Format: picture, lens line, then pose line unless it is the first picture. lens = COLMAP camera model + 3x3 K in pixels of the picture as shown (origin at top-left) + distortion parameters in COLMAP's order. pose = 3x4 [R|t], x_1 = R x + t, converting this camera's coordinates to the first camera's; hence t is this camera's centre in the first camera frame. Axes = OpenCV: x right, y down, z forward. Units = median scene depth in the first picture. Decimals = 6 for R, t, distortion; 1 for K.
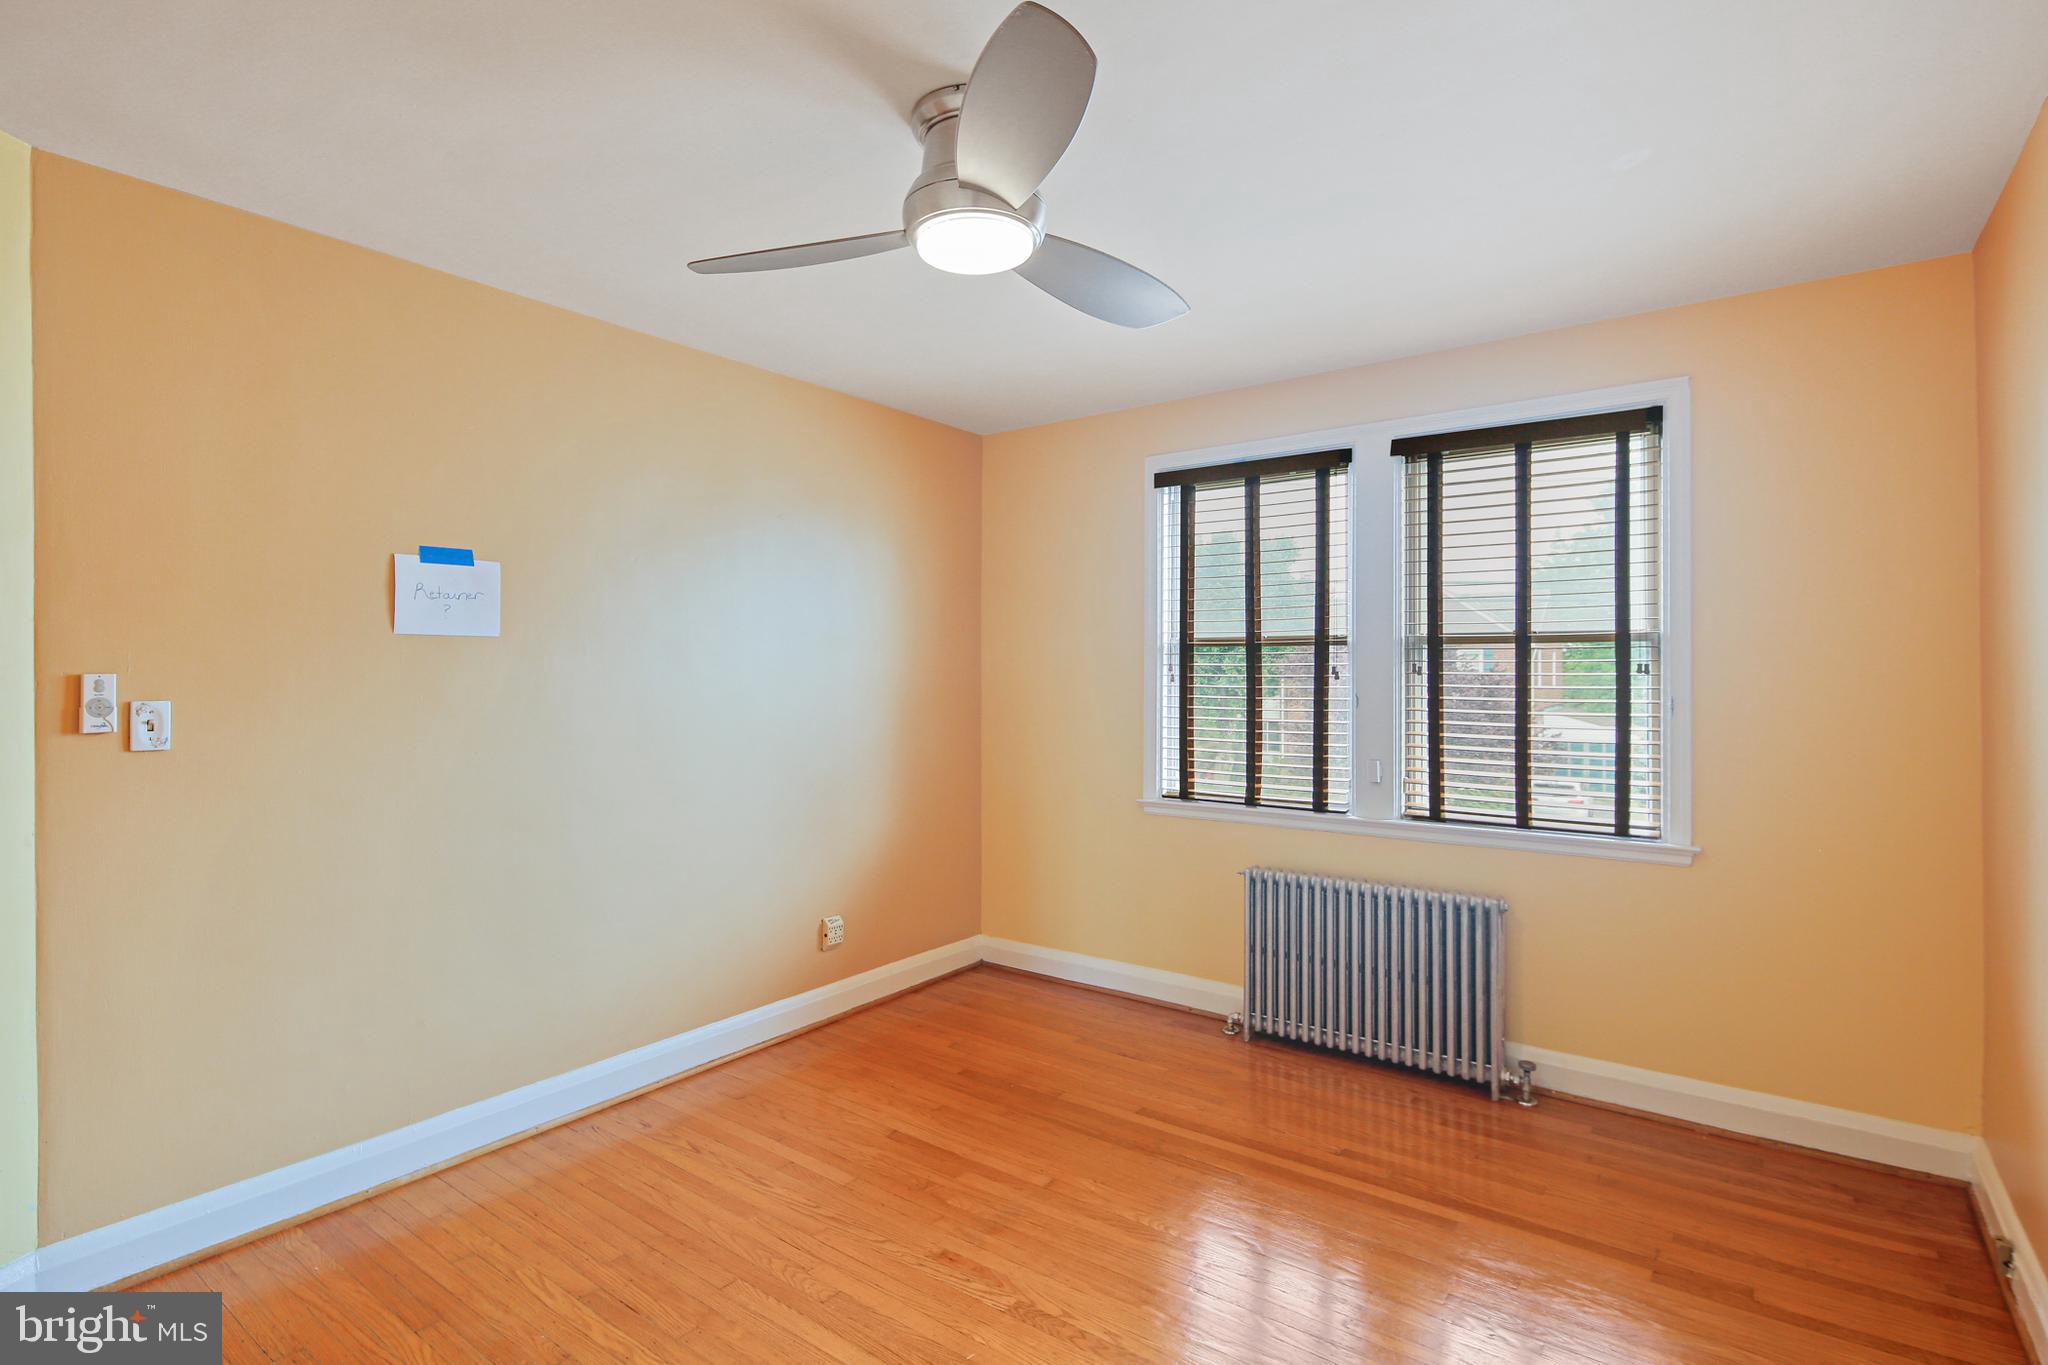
lens RADIAL K [[1003.5, 0, 1021.3], [0, 1003.5, 671.8], [0, 0, 1]] dist [0.000487, -0.001708]
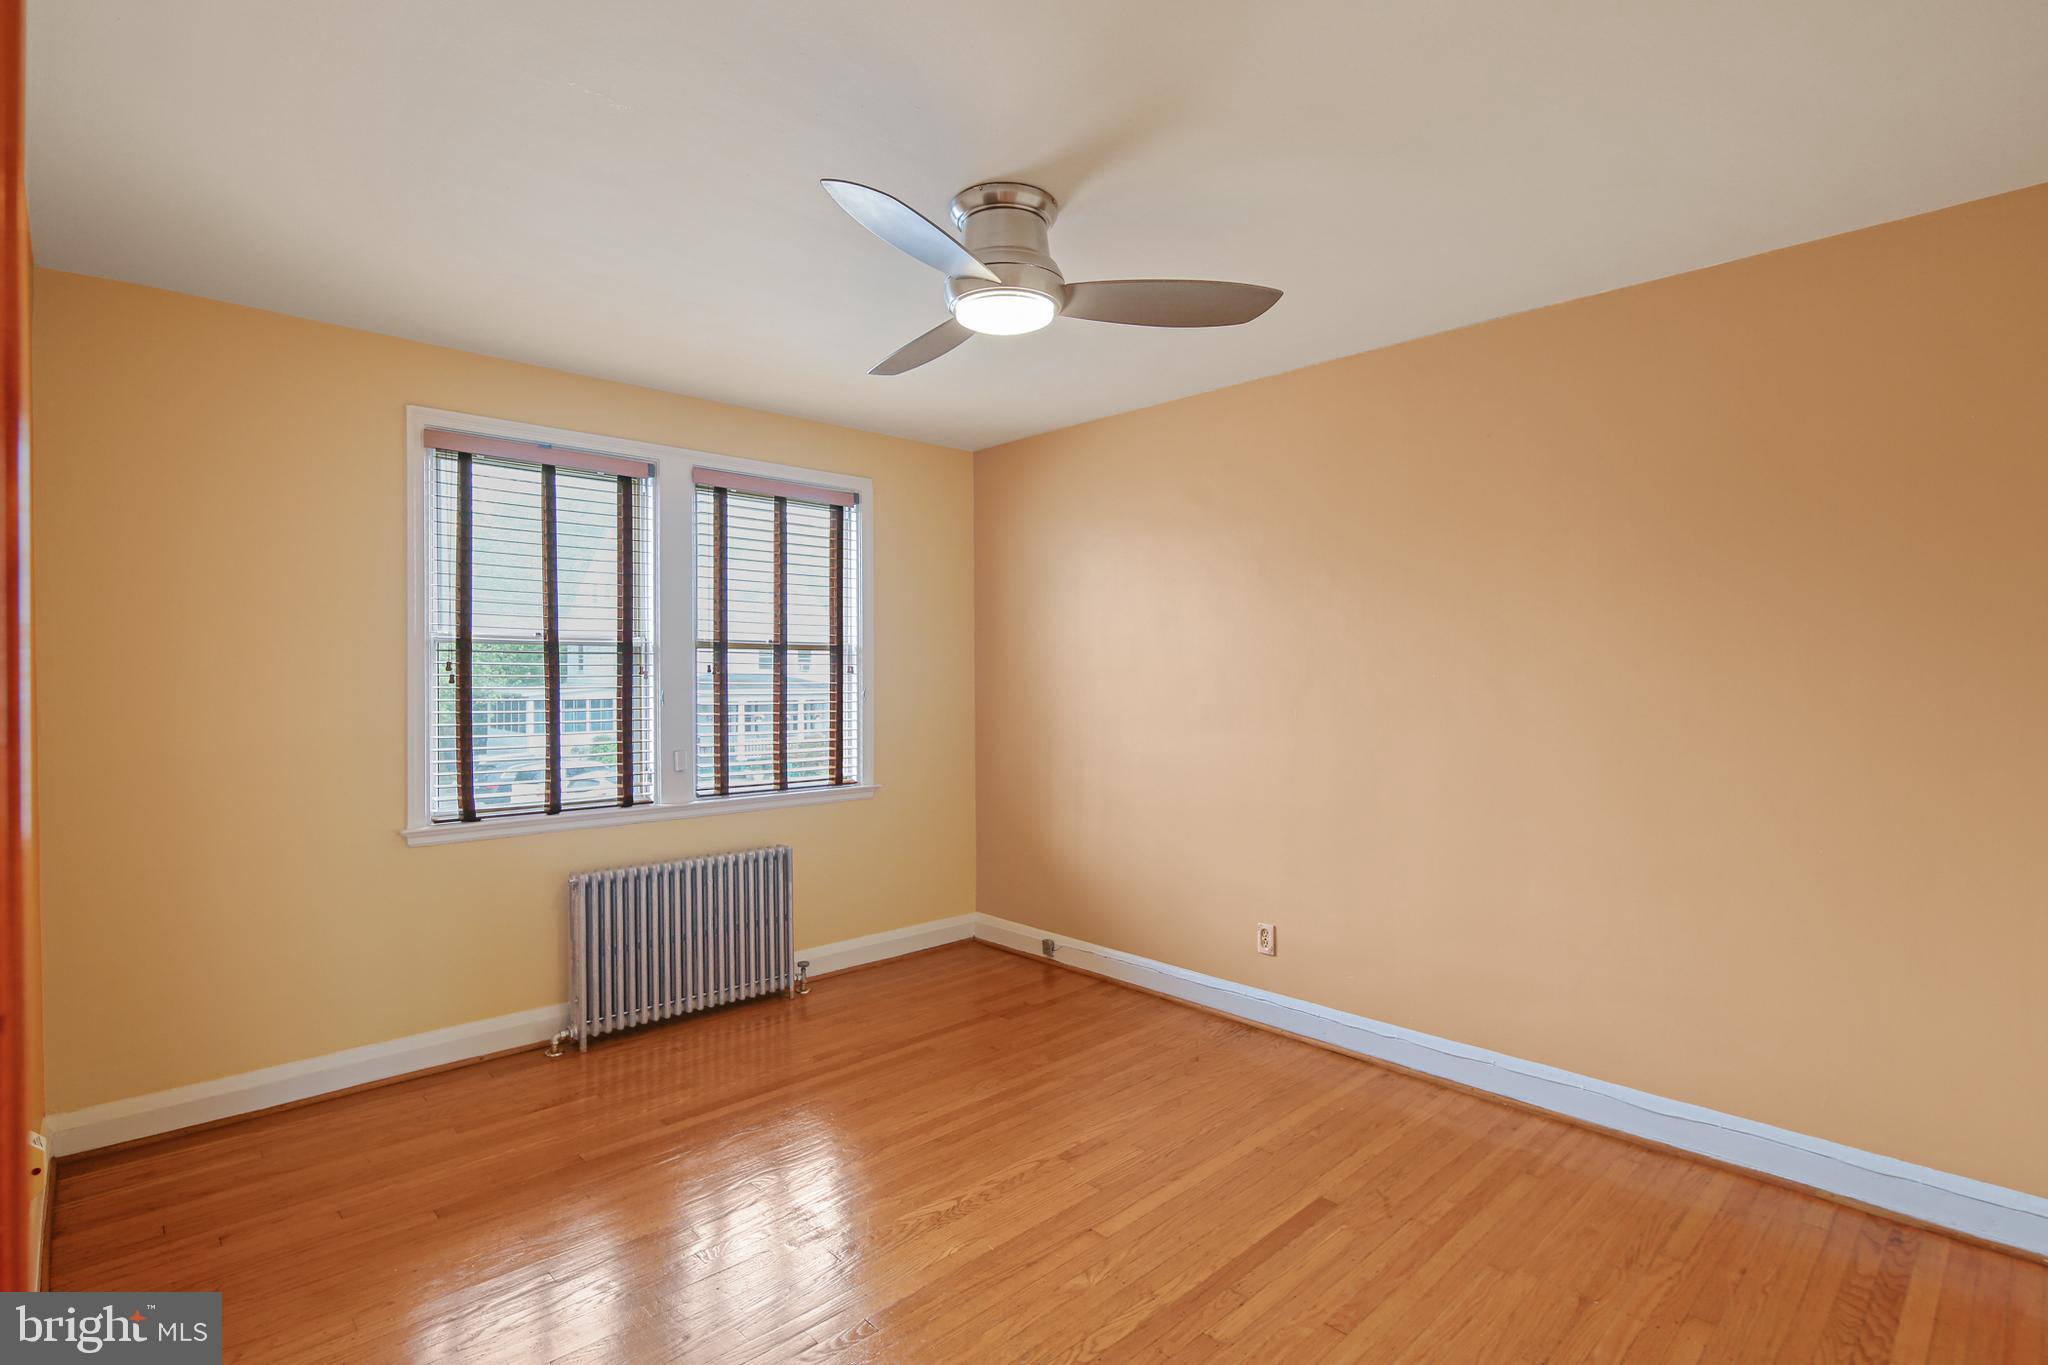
lens RADIAL K [[1003.5, 0, 1021.3], [0, 1003.5, 671.8], [0, 0, 1]] dist [0.000487, -0.001708]
pose [[0.153463, -0.001768, 0.988153, -0.683641], [-0.002265, 0.999995, 0.002141, -0.003126], [-0.988152, -0.002567, 0.153459, 0.442175]]
